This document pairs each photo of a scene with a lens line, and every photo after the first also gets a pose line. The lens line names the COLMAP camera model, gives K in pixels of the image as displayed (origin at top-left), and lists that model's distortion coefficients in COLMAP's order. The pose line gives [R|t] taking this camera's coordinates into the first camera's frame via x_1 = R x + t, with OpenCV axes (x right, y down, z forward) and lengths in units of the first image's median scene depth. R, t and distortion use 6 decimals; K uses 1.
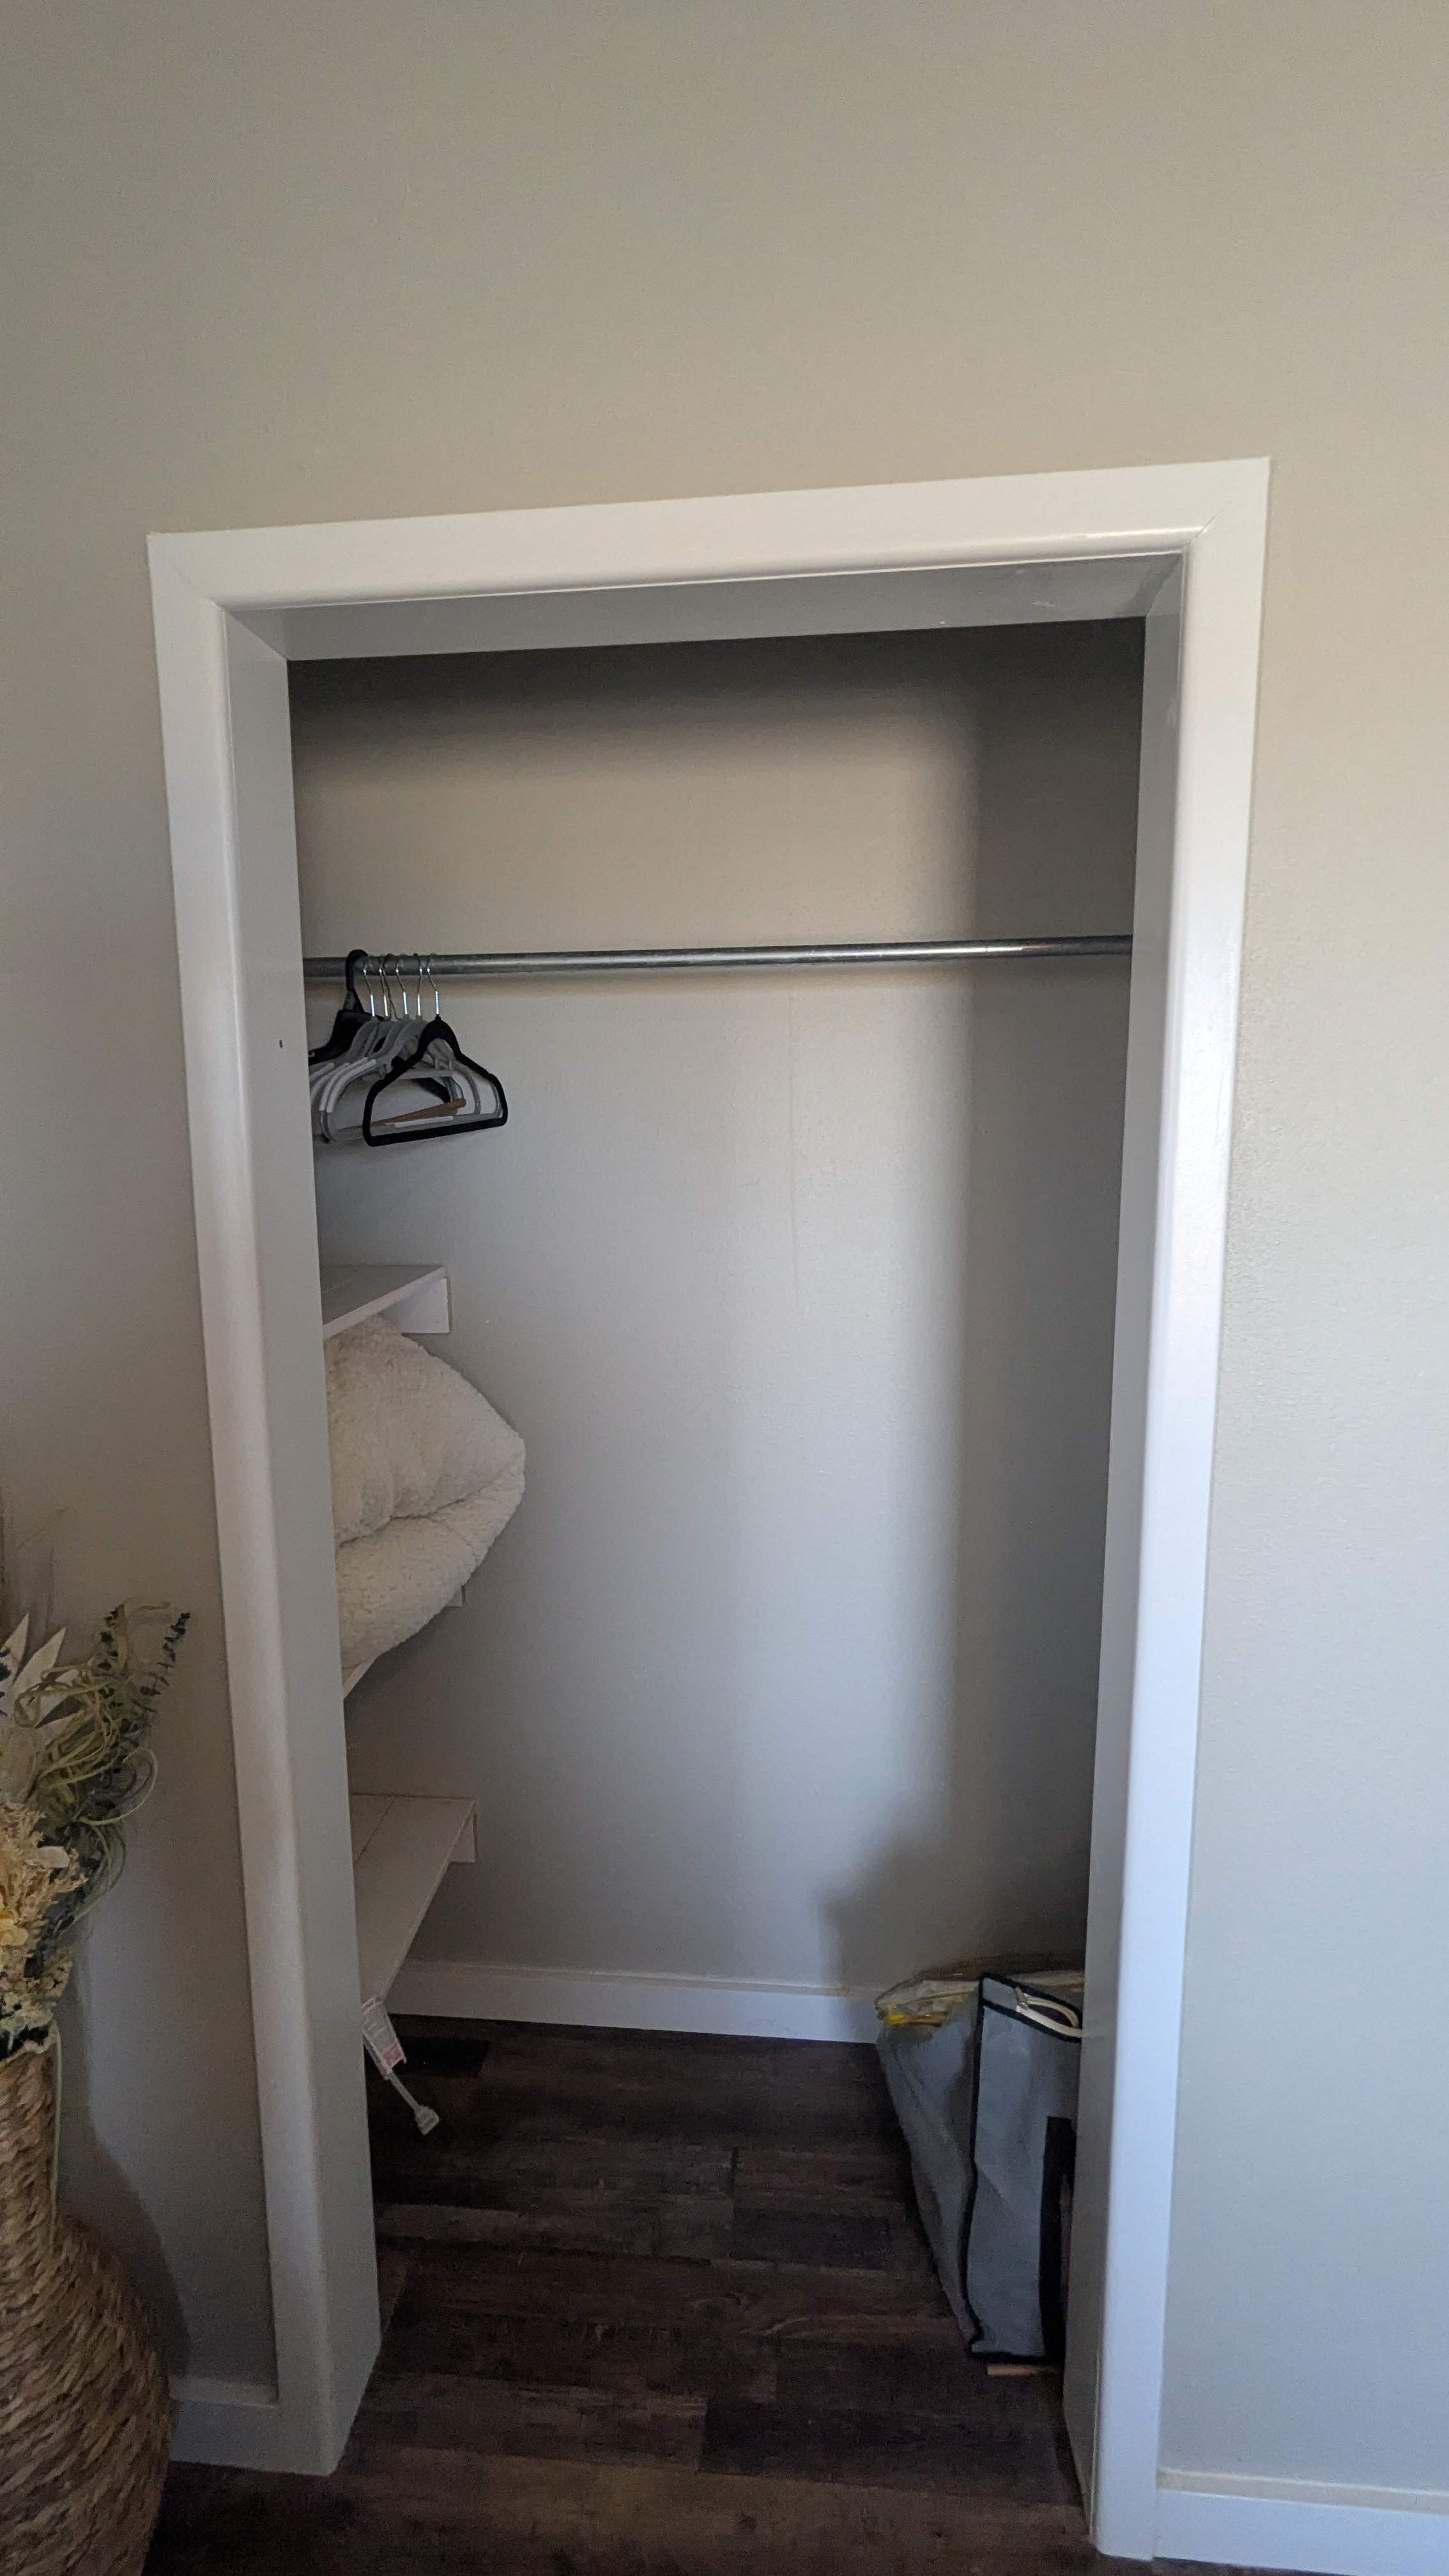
lens RADIAL K [[1223.8, 0, 724.5], [0, 1223.8, 1288.0], [0, 0, 1]] dist [-0.001208, -0.000076]
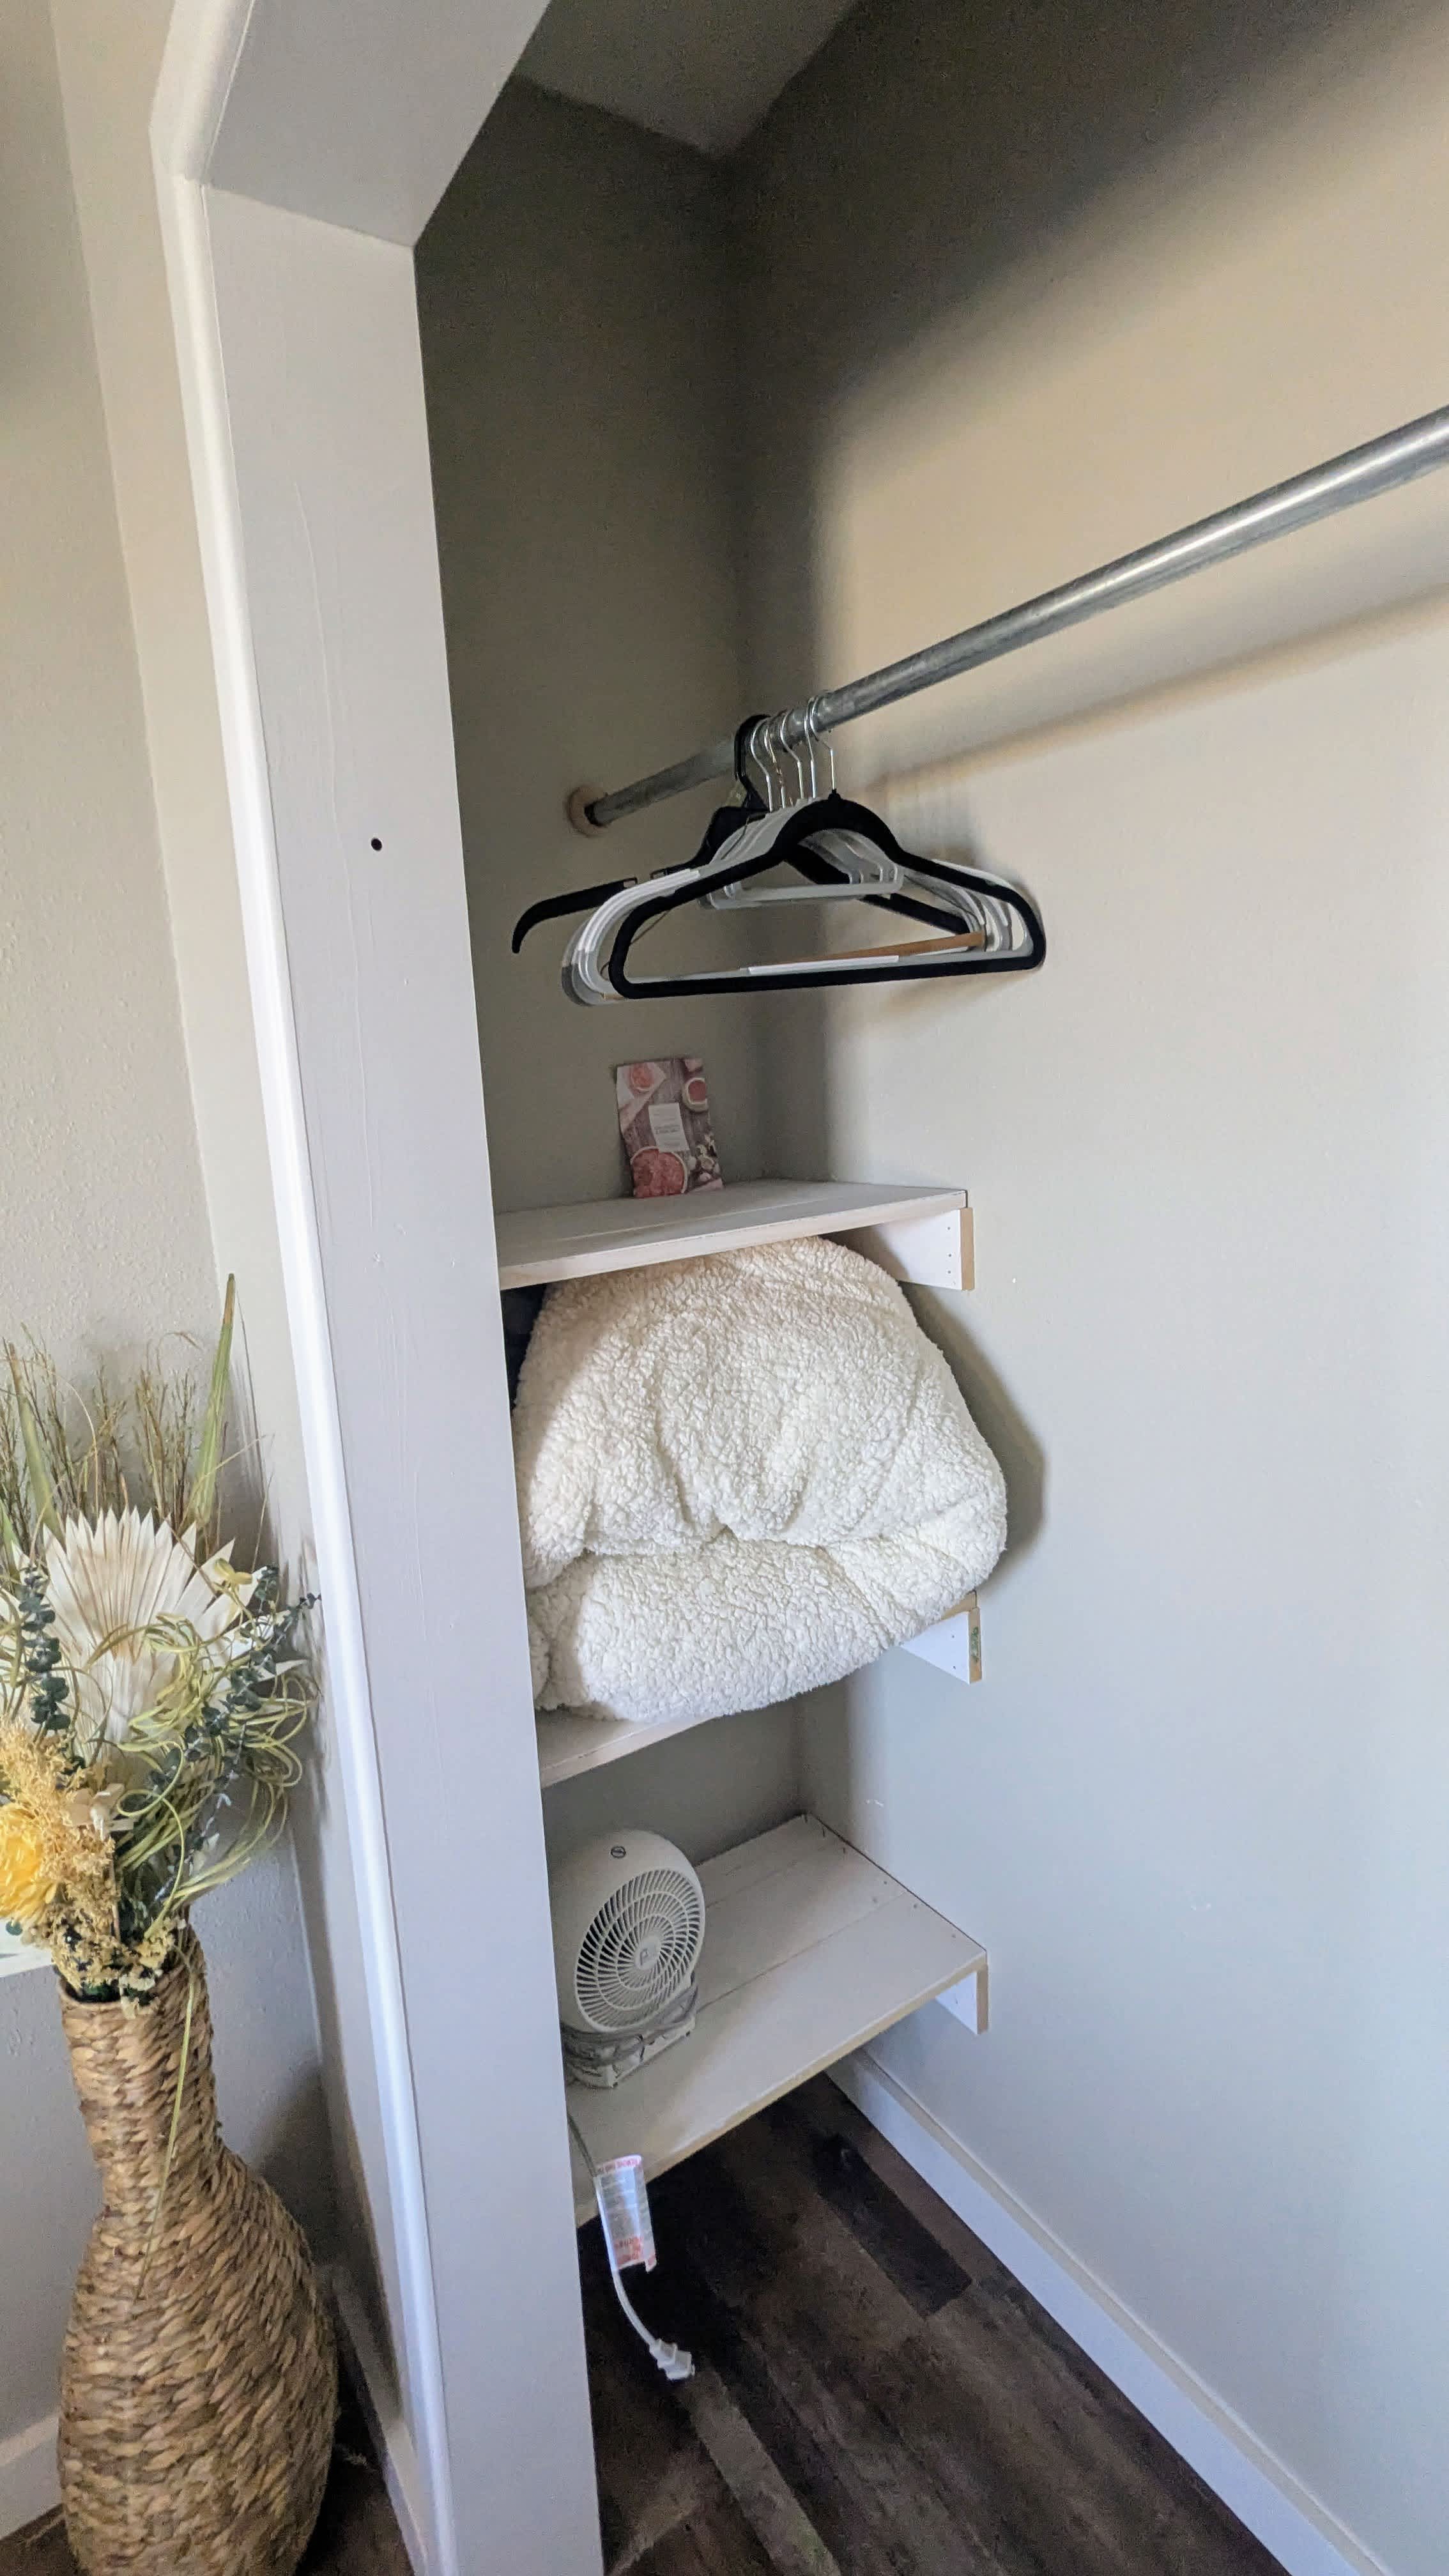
lens RADIAL K [[1239.3, 0, 724.5], [0, 1239.3, 1288.0], [0, 0, 1]] dist [0.000158, 0.000614]
pose [[0.620692, 0.132350, -0.772804, 0.252853], [-0.075558, 0.991159, 0.109059, -0.033841], [0.780406, -0.009301, 0.625204, 0.553674]]
